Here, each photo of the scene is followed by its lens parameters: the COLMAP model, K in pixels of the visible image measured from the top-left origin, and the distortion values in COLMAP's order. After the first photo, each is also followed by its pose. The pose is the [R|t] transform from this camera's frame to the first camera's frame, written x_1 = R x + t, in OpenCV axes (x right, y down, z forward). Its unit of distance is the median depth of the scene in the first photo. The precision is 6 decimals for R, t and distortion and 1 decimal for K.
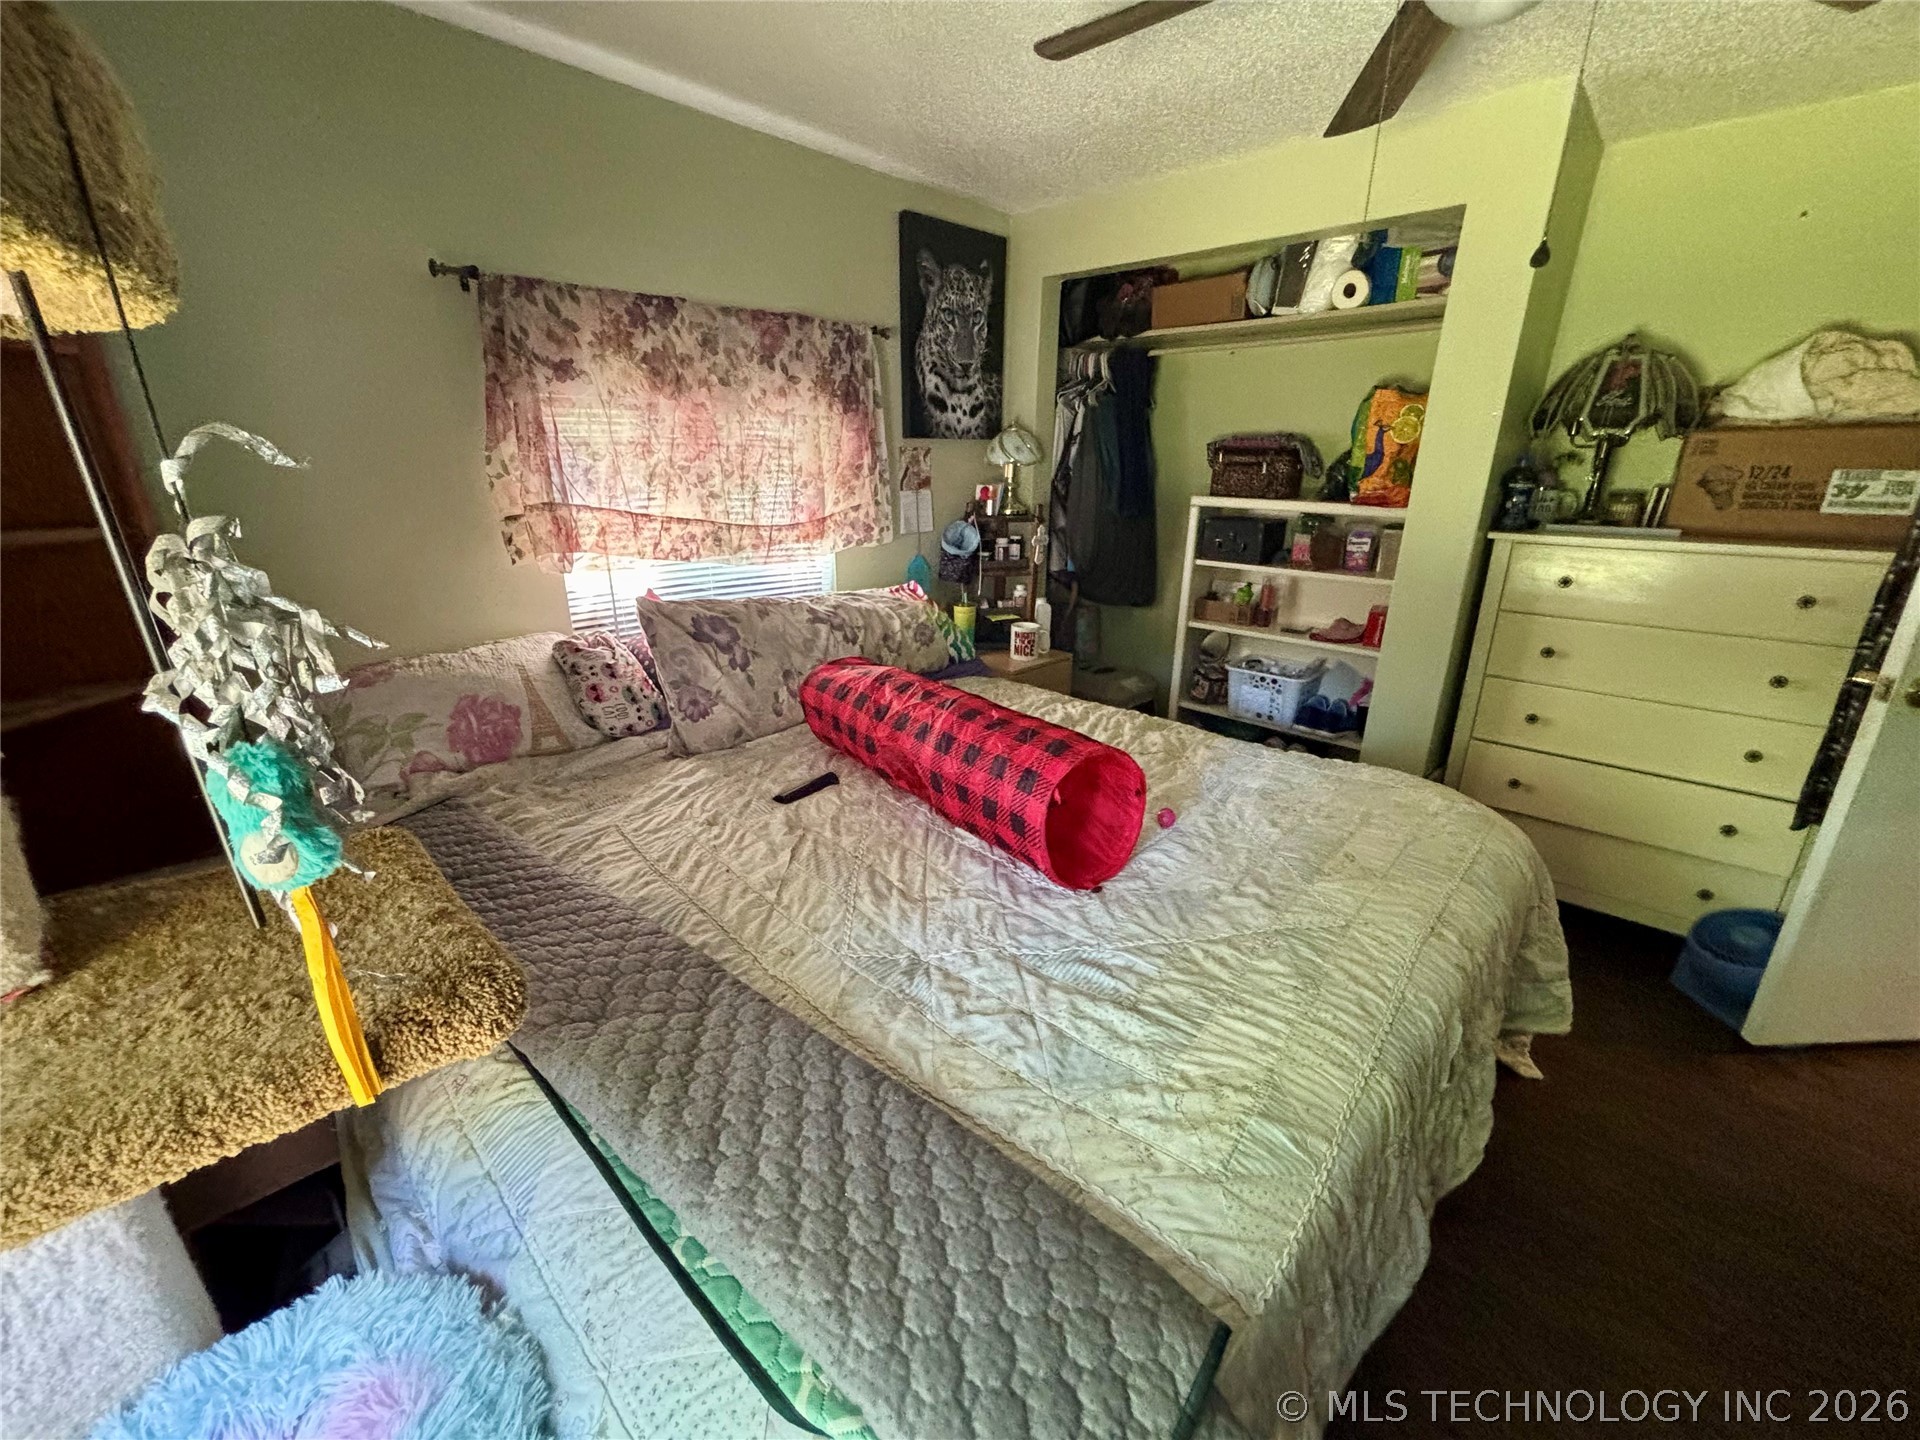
lens RADIAL K [[764.0, 0, 947.8], [0, 764.0, 717.8], [0, 0, 1]] dist [-0.006304, 0.005649]
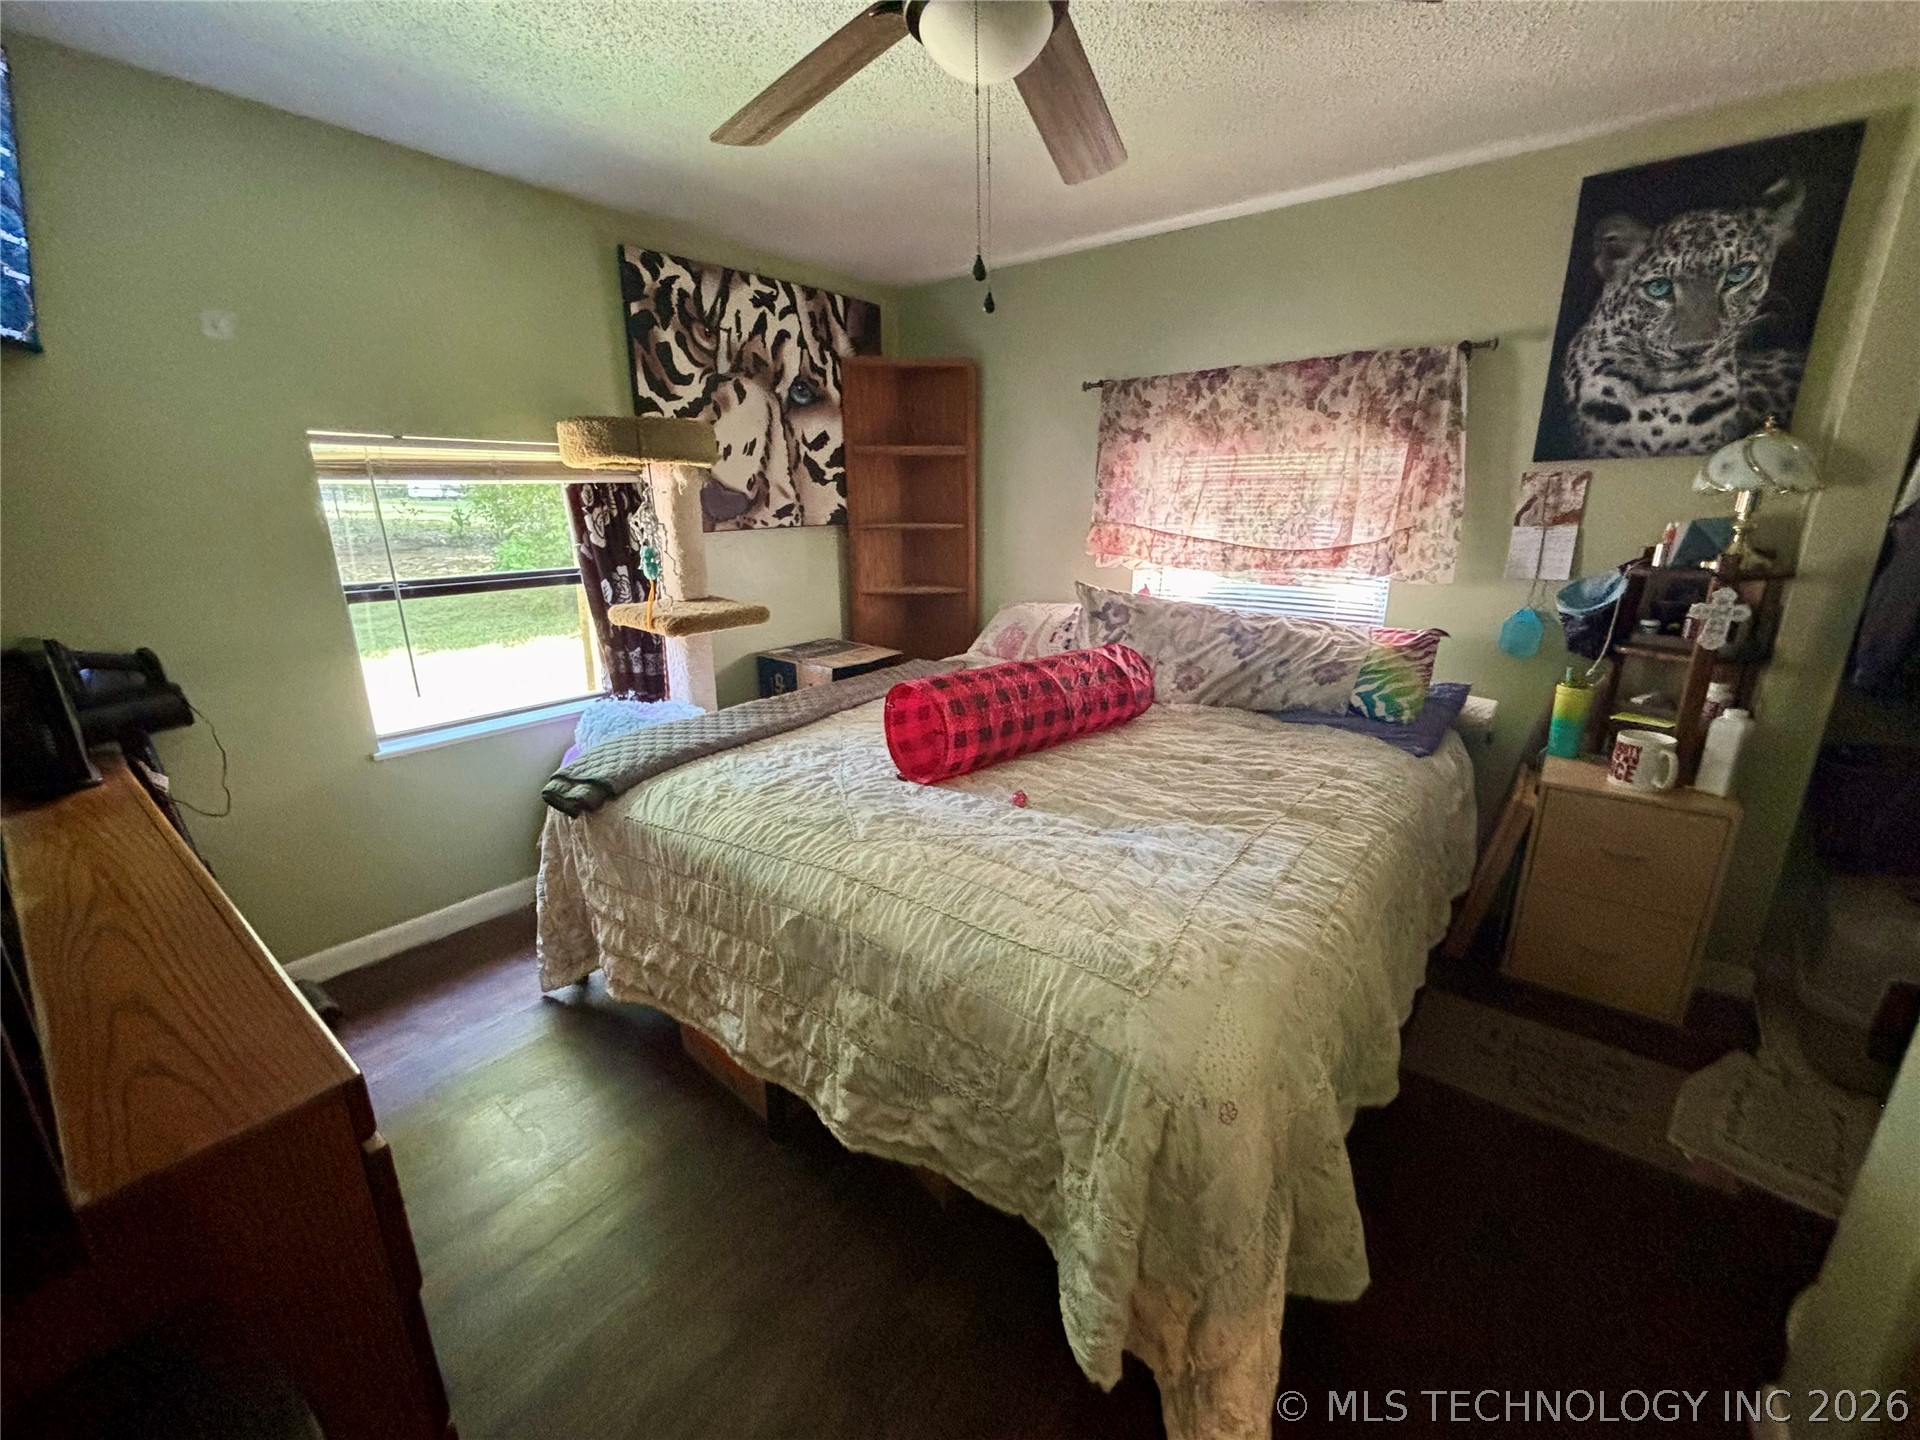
lens RADIAL K [[764.0, 0, 947.8], [0, 764.0, 717.8], [0, 0, 1]] dist [-0.006304, 0.005649]
pose [[0.146829, 0.273187, -0.950689, 0.761009], [-0.304499, 0.926917, 0.219327, -0.113657], [0.941128, 0.257280, 0.219284, 0.339831]]
